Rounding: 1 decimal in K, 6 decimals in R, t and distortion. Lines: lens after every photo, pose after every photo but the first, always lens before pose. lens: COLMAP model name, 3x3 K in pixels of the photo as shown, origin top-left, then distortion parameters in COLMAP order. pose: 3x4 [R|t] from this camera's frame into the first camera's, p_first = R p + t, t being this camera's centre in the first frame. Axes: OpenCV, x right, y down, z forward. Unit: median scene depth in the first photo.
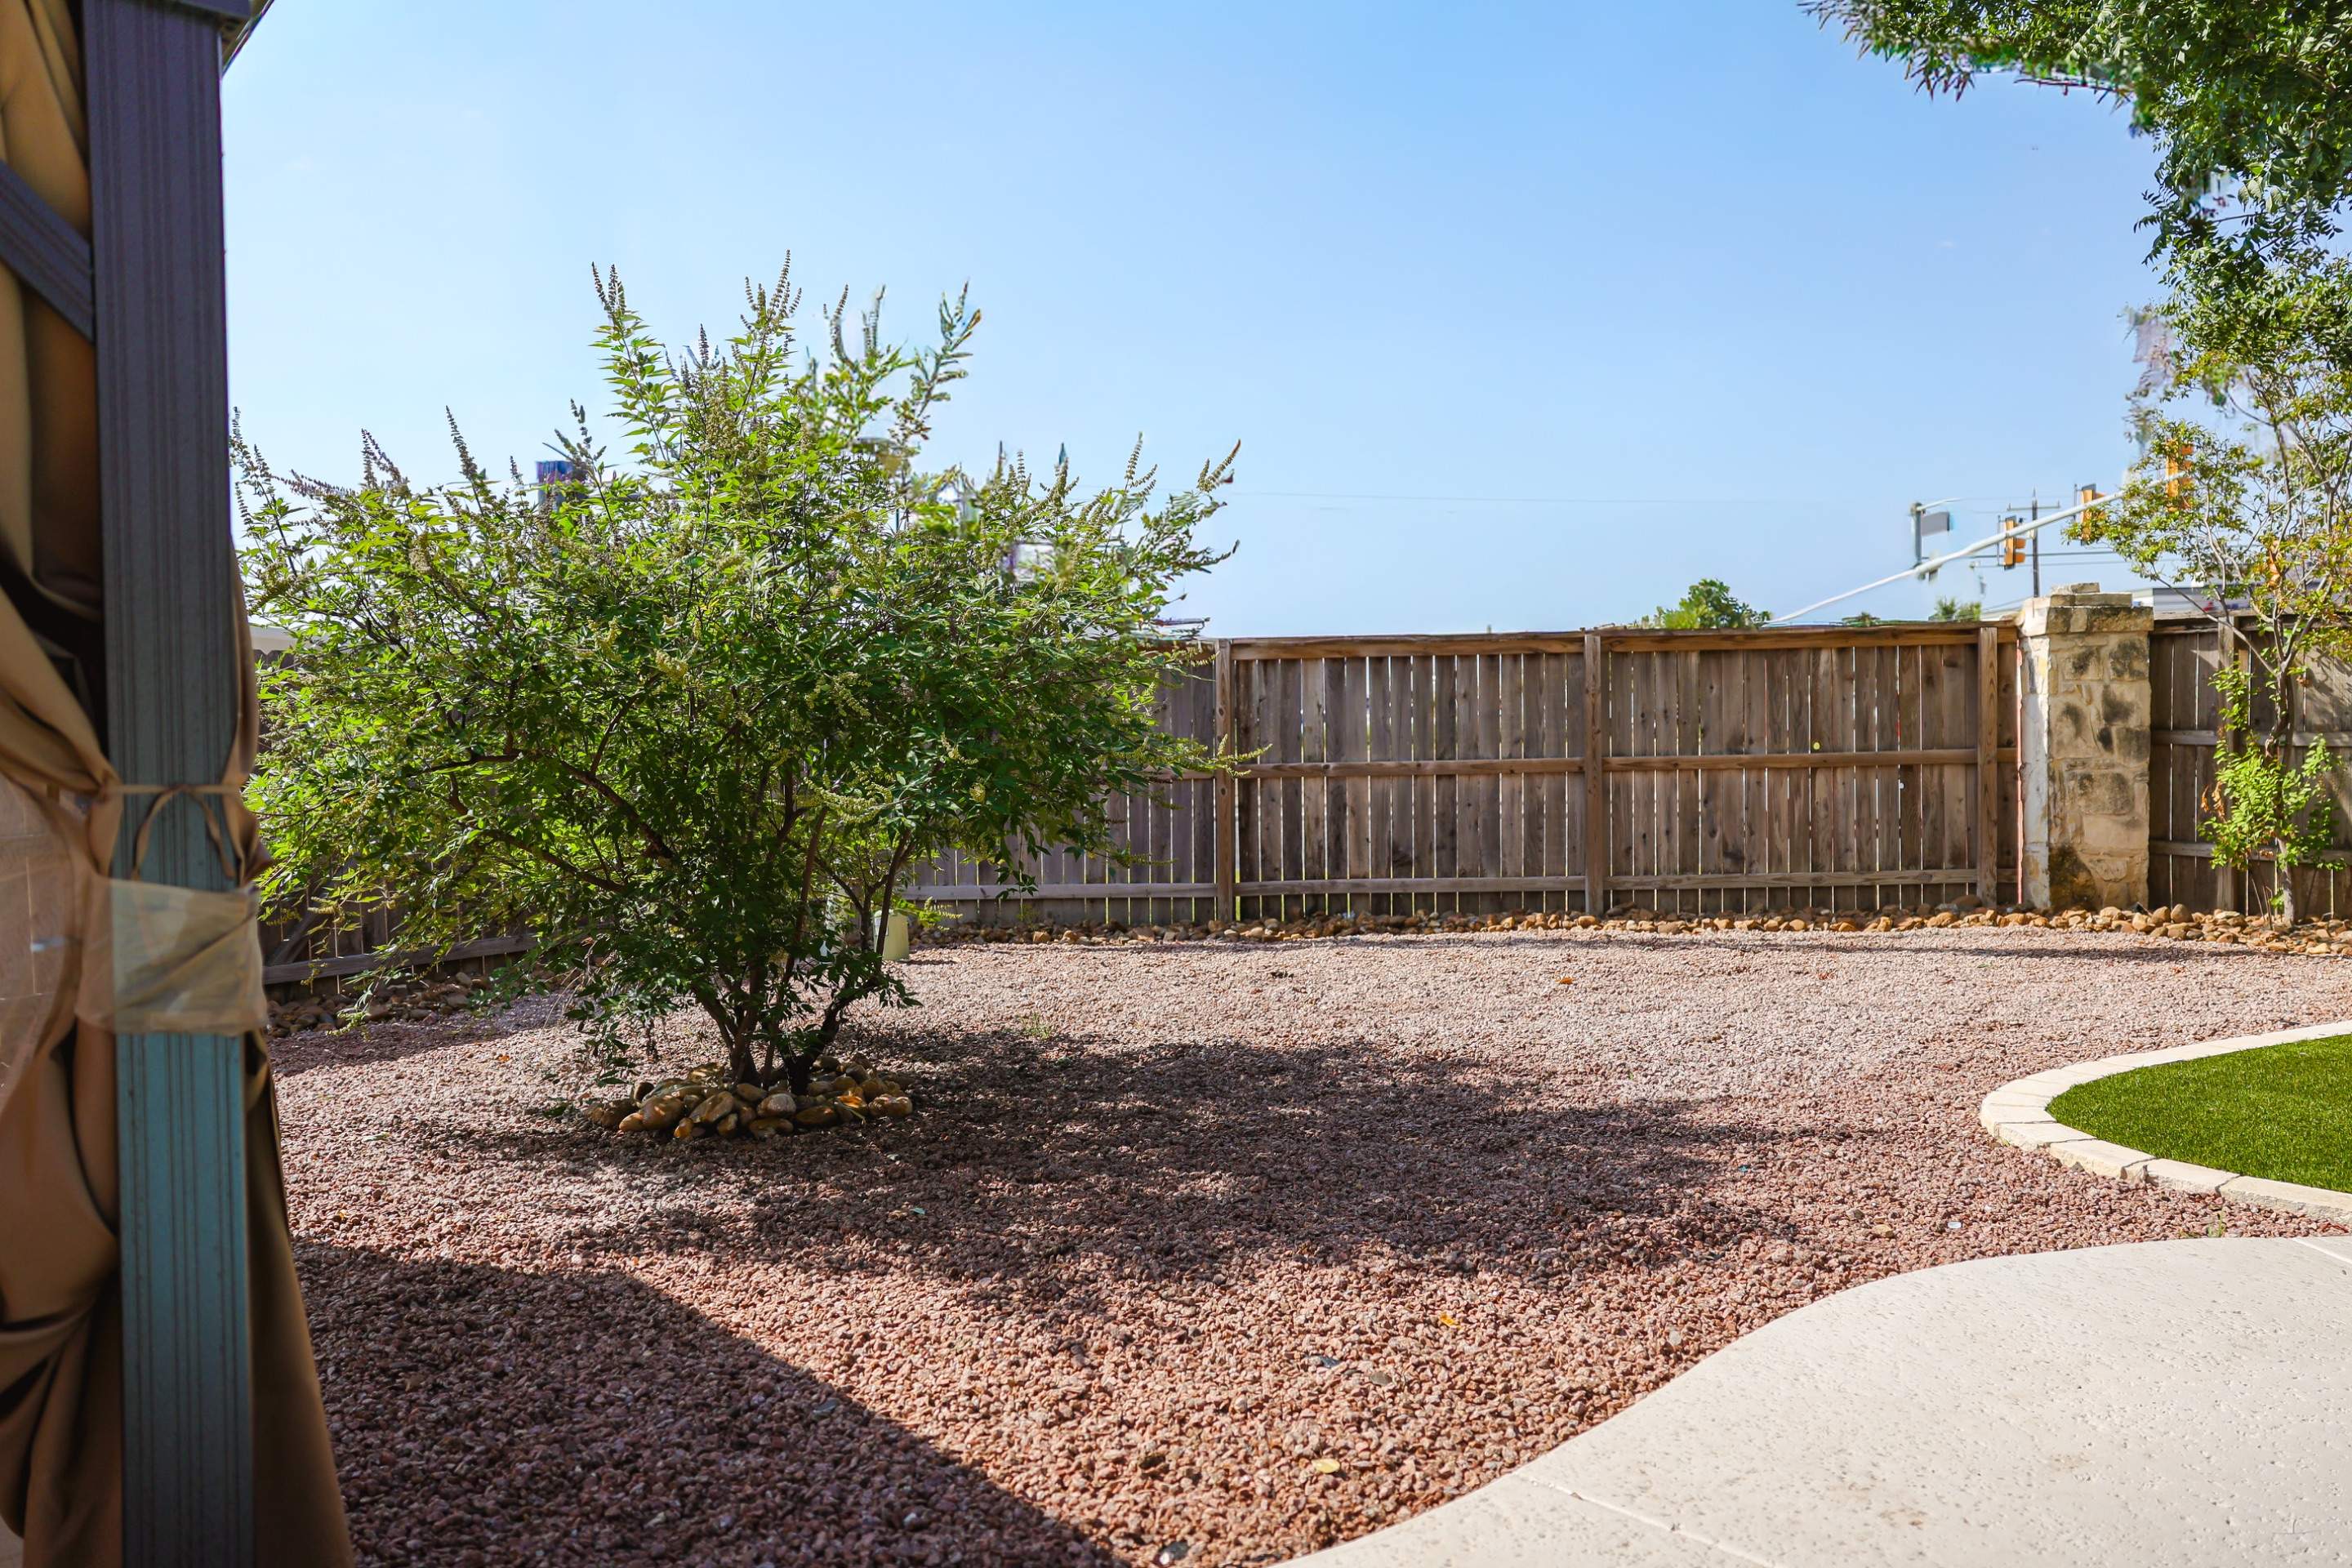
lens RADIAL K [[1572.0, 0, 1176.0], [0, 1572.0, 784.0], [0, 0, 1]] dist [-0.000236, 0.002234]
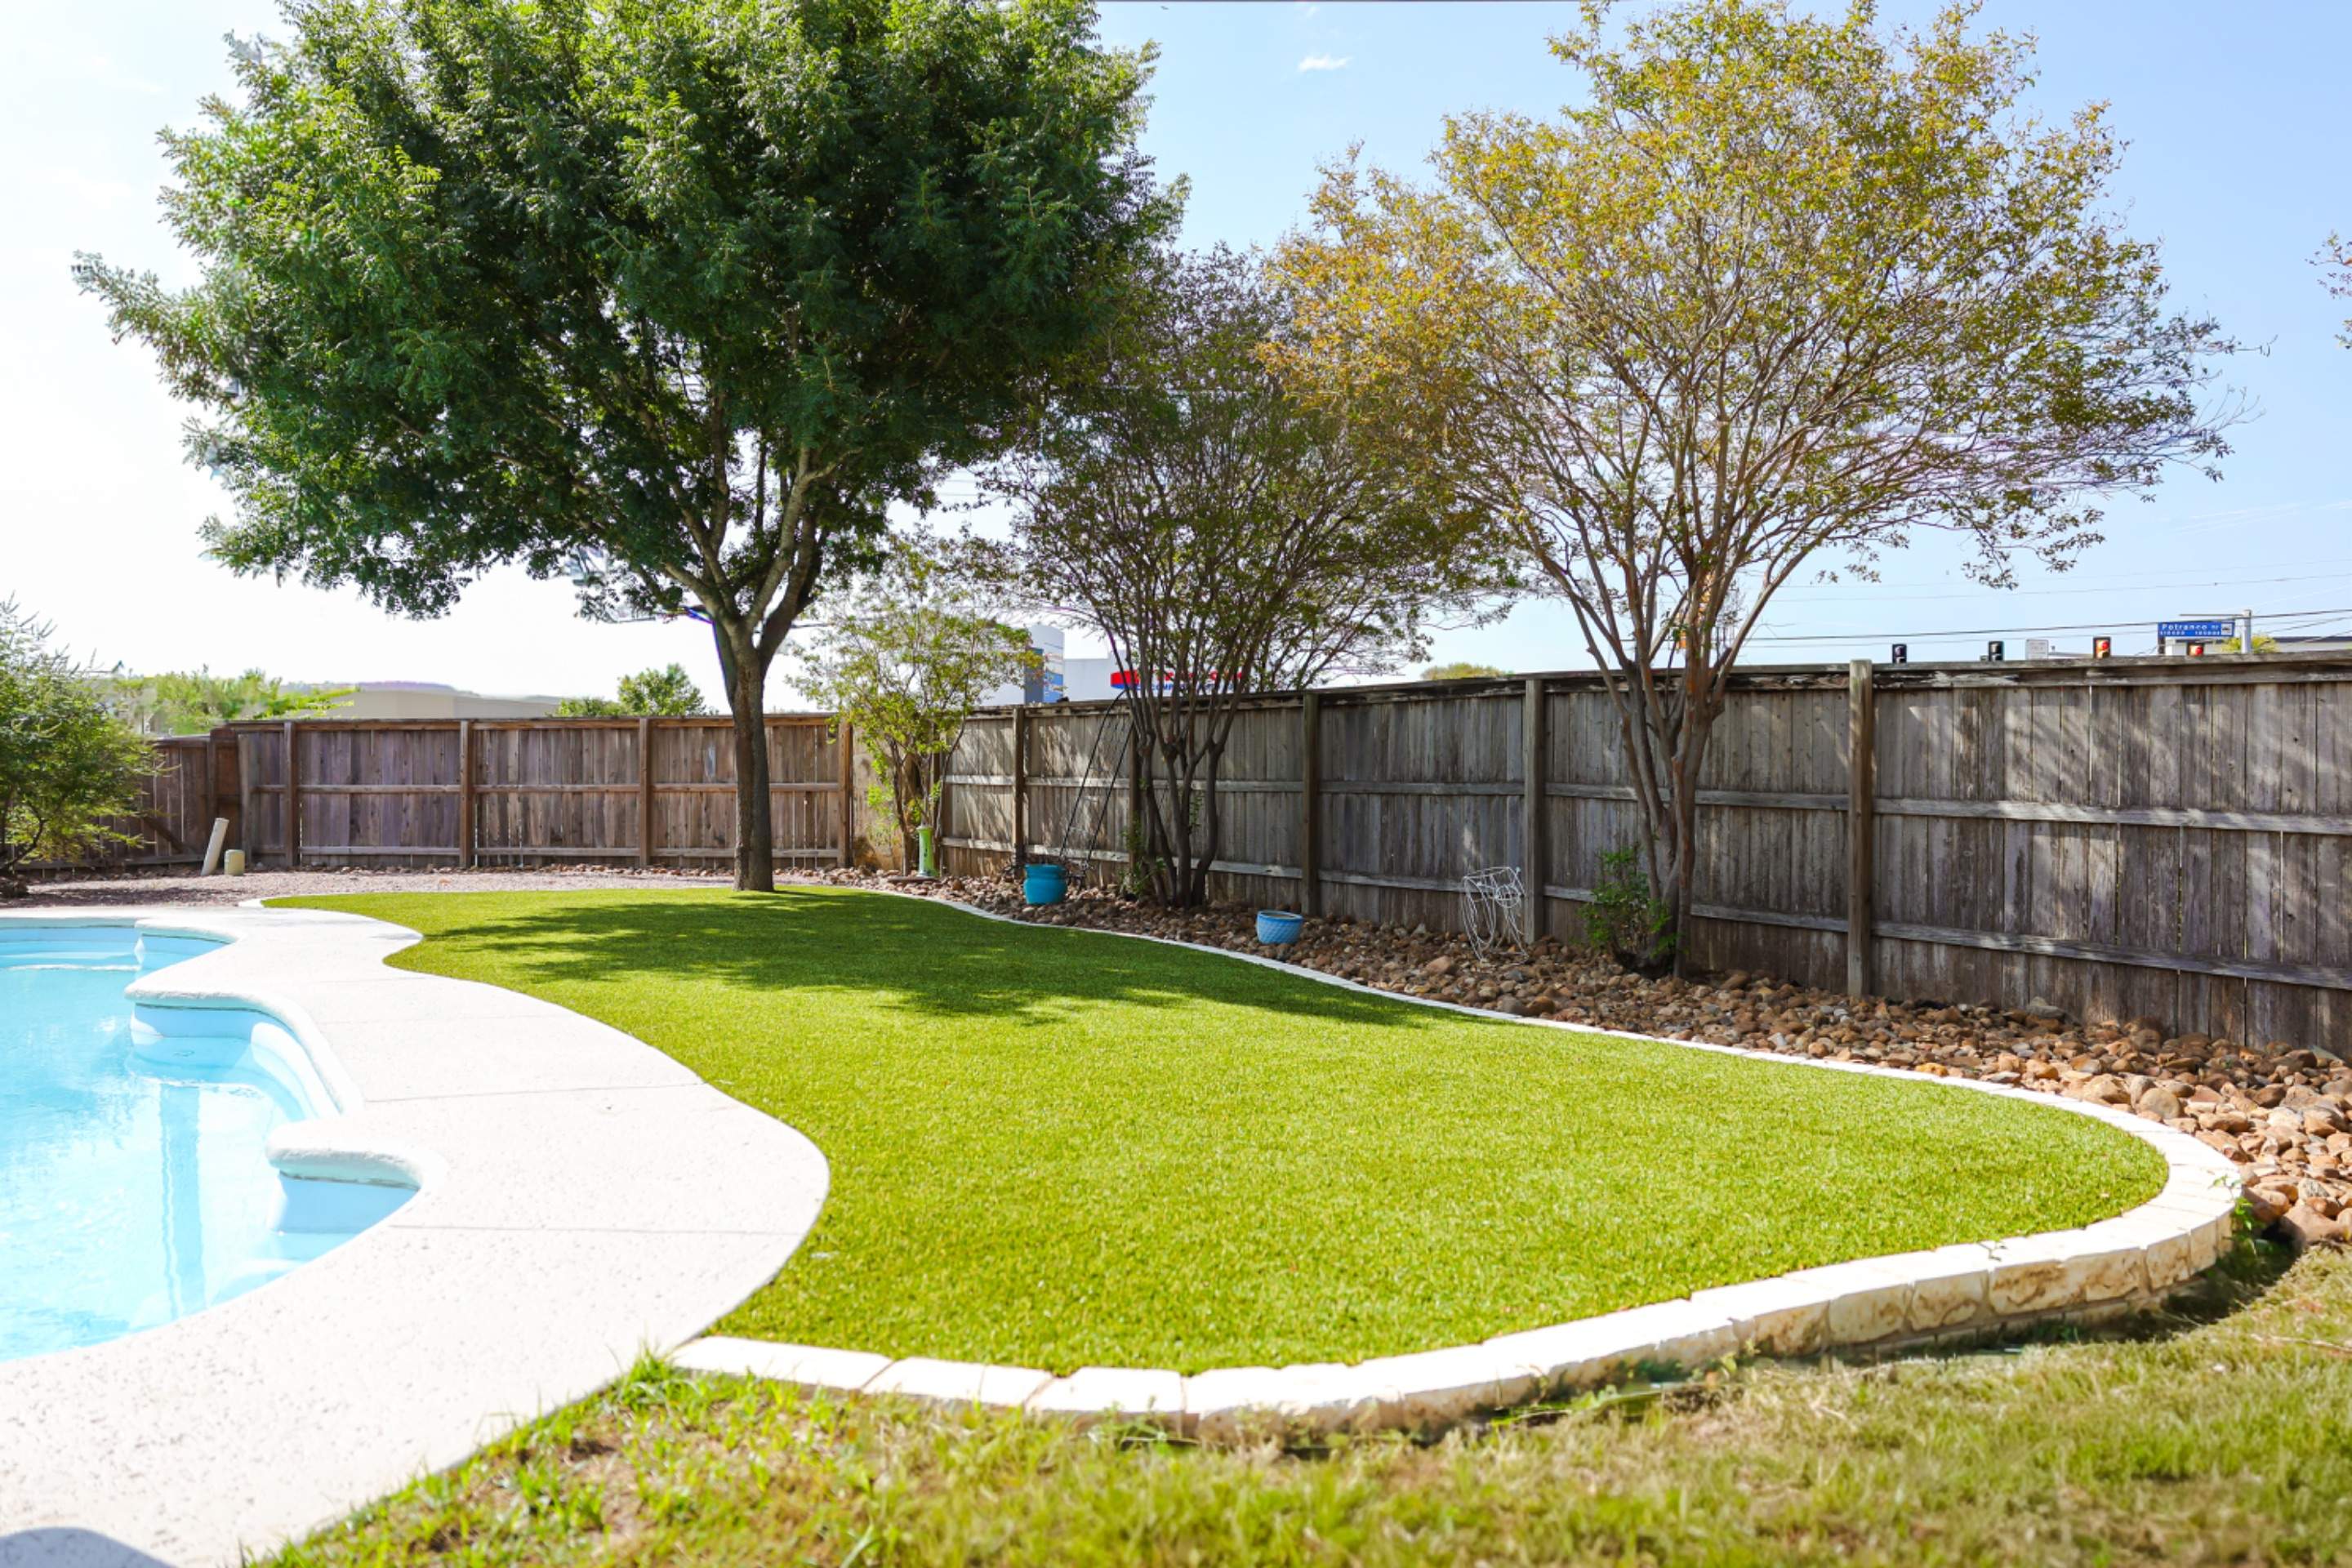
lens RADIAL K [[1572.0, 0, 1176.0], [0, 1572.0, 784.0], [0, 0, 1]] dist [-0.000236, 0.002234]
pose [[0.996479, 0.012981, -0.082831, 1.041677], [-0.014509, 0.999735, -0.017867, 0.006526], [0.082577, 0.019006, 0.996403, -0.794296]]
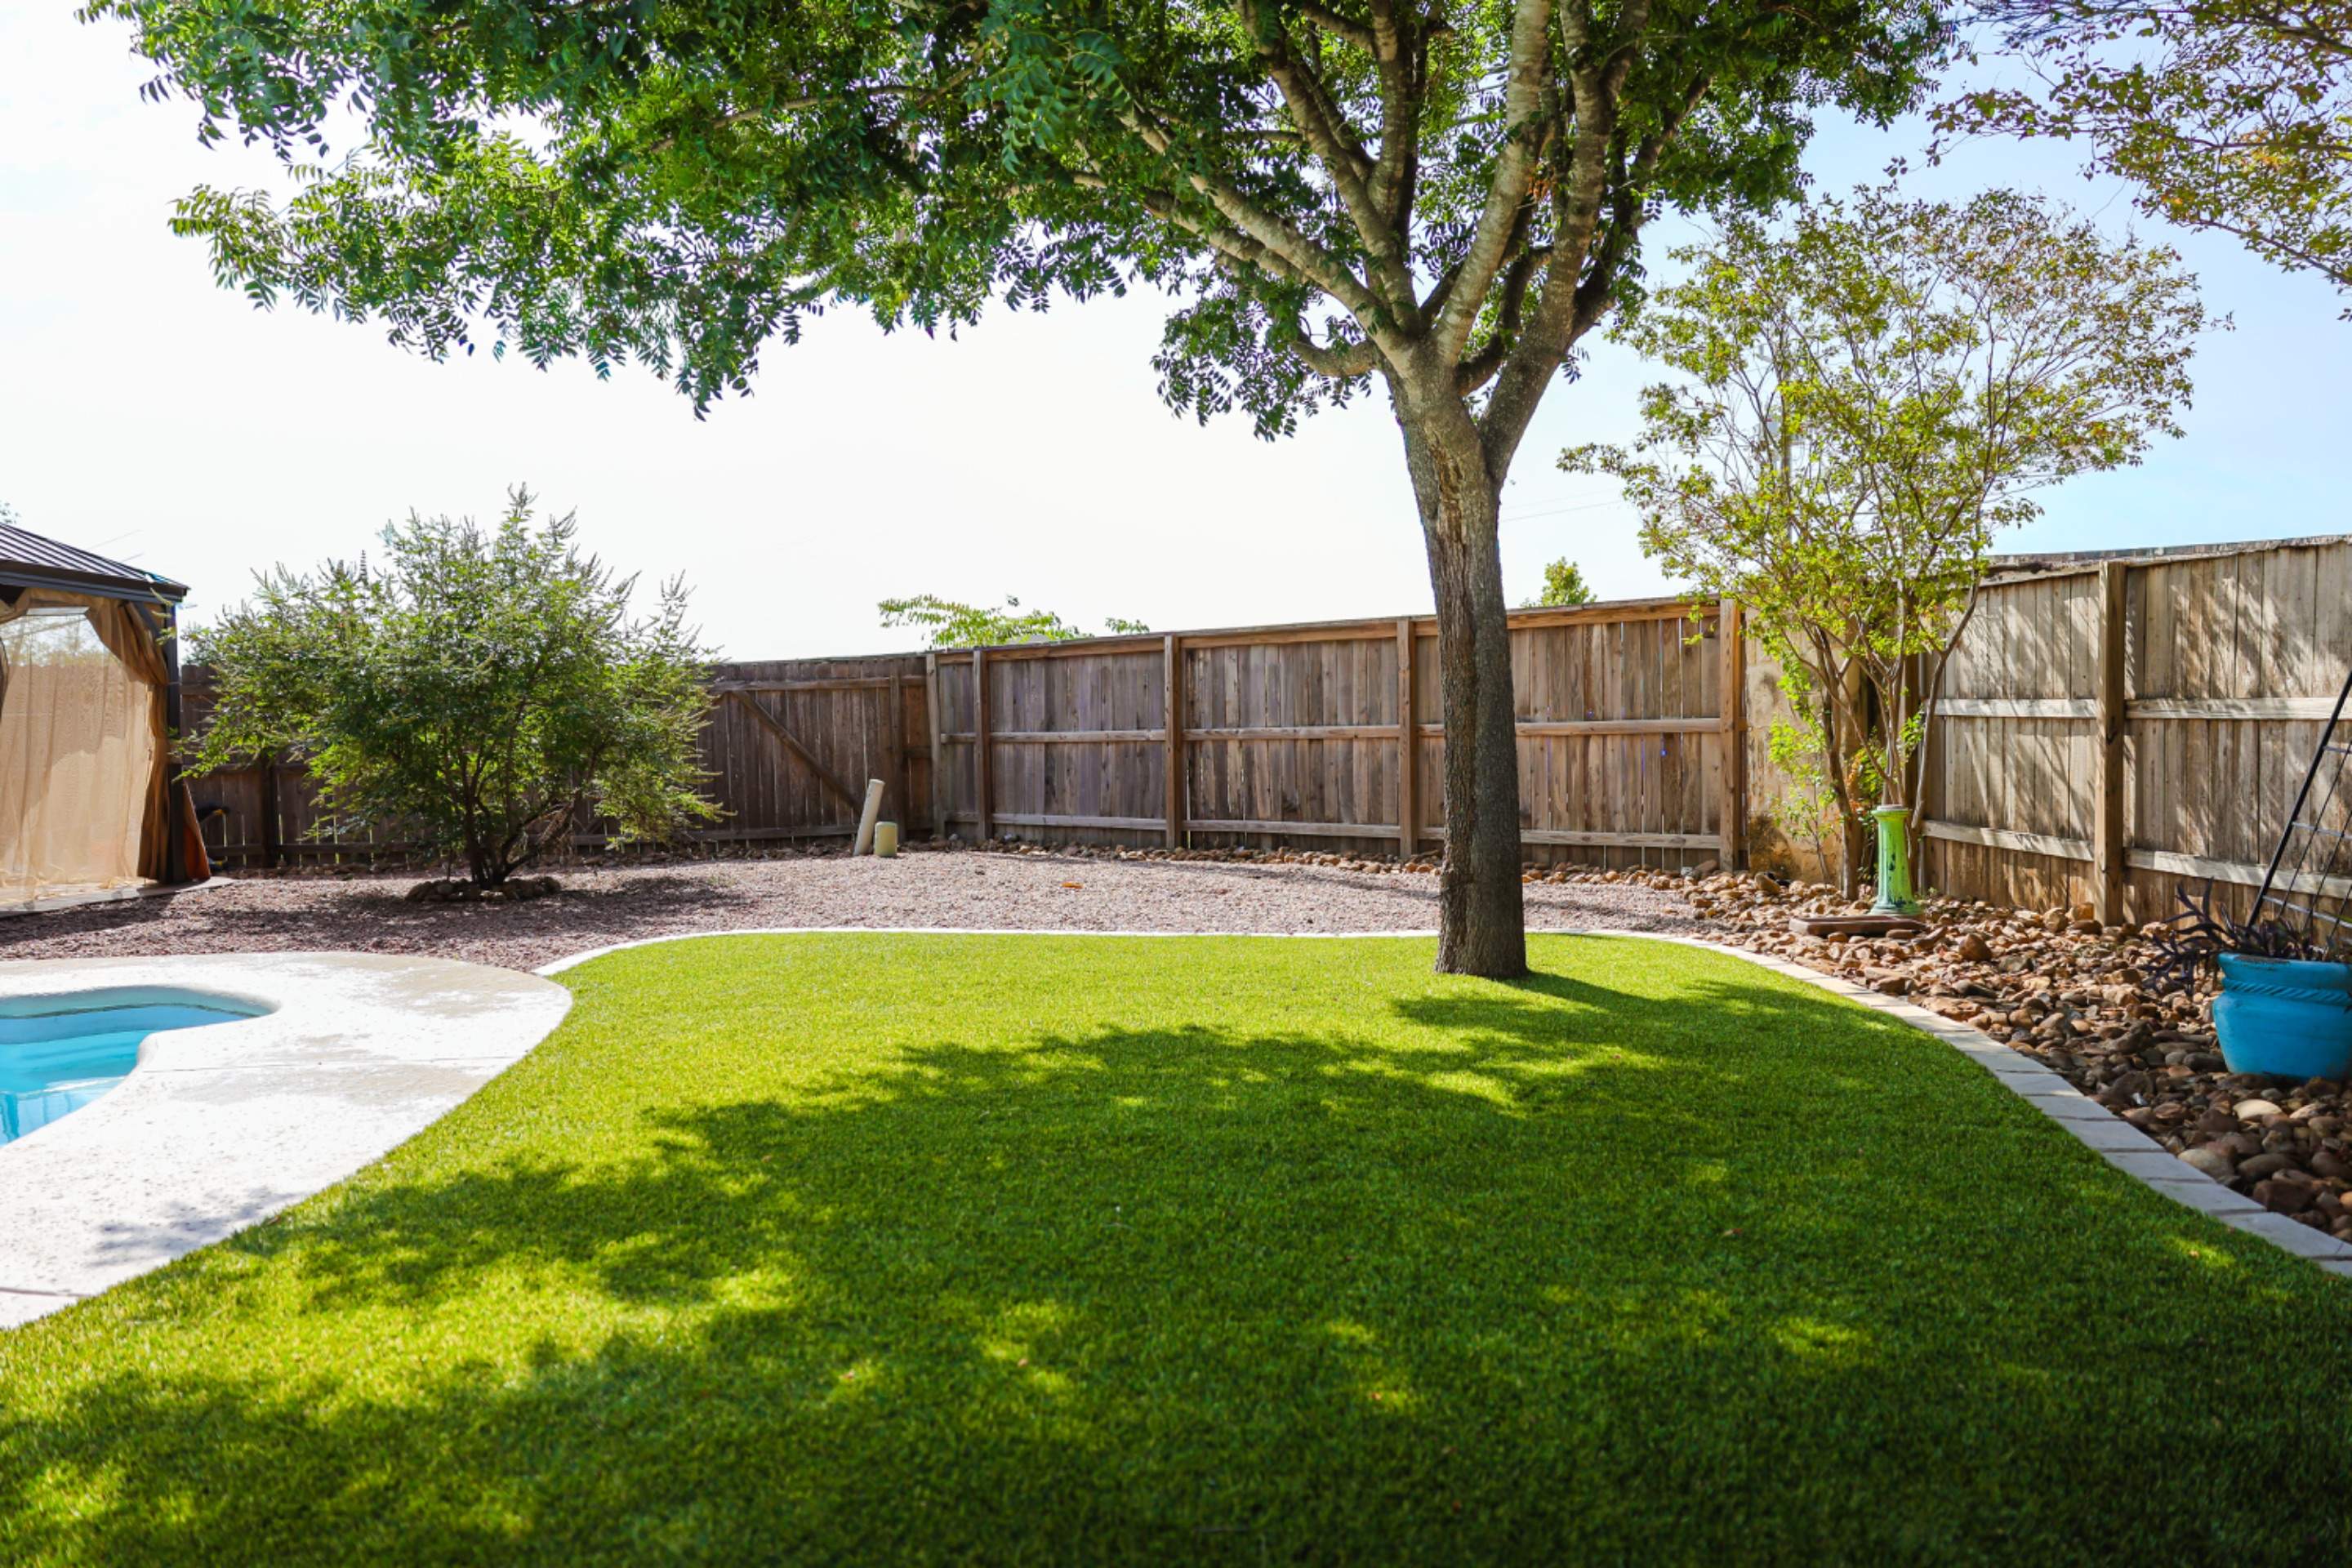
lens RADIAL K [[1572.0, 0, 1176.0], [0, 1572.0, 784.0], [0, 0, 1]] dist [-0.000236, 0.002234]
pose [[0.787435, 0.022461, -0.615988, 0.850065], [-0.001829, 0.999417, 0.034104, -0.013293], [0.616394, -0.025728, 0.787017, -0.024745]]
